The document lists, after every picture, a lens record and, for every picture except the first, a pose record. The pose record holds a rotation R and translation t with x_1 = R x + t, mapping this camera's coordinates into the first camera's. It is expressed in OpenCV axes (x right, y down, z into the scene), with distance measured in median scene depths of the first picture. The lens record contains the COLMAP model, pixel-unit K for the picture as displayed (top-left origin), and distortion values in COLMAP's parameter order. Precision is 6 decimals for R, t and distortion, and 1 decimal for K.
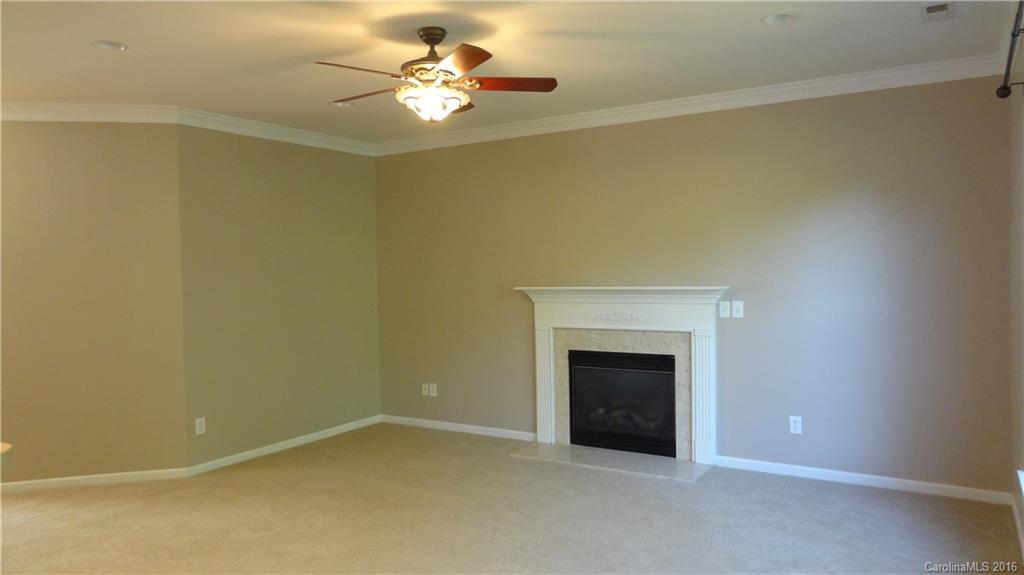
lens RADIAL K [[733.9, 0, 512.0], [0, 733.9, 287.5], [0, 0, 1]] dist [0.076904, -0.000034]
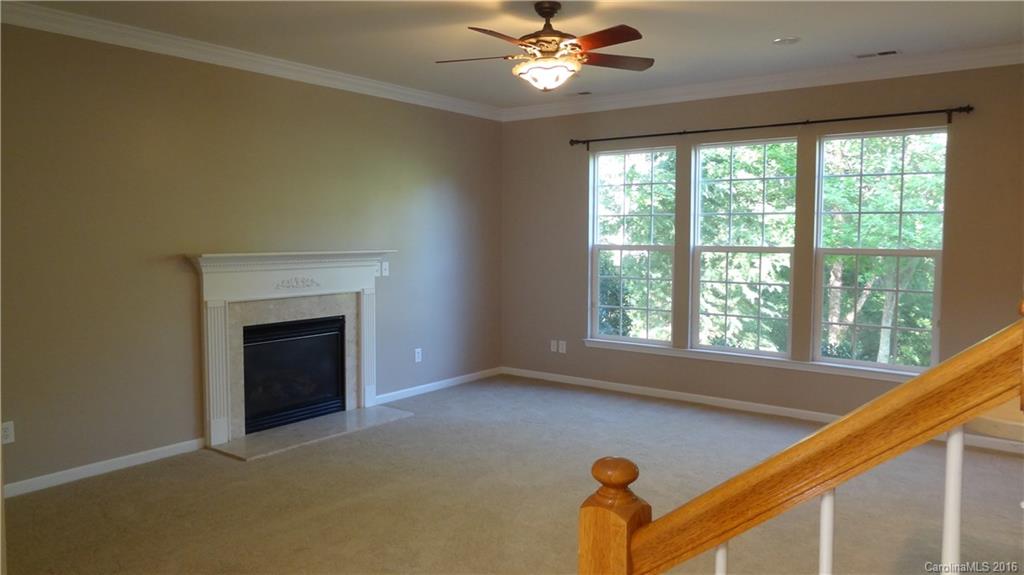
lens RADIAL K [[733.9, 0, 512.0], [0, 733.9, 287.5], [0, 0, 1]] dist [0.076904, -0.000034]
pose [[0.095950, -0.061982, 0.993454, -0.807170], [0.013744, 0.998047, 0.060941, -0.009316], [-0.995291, 0.007807, 0.096615, 0.655625]]
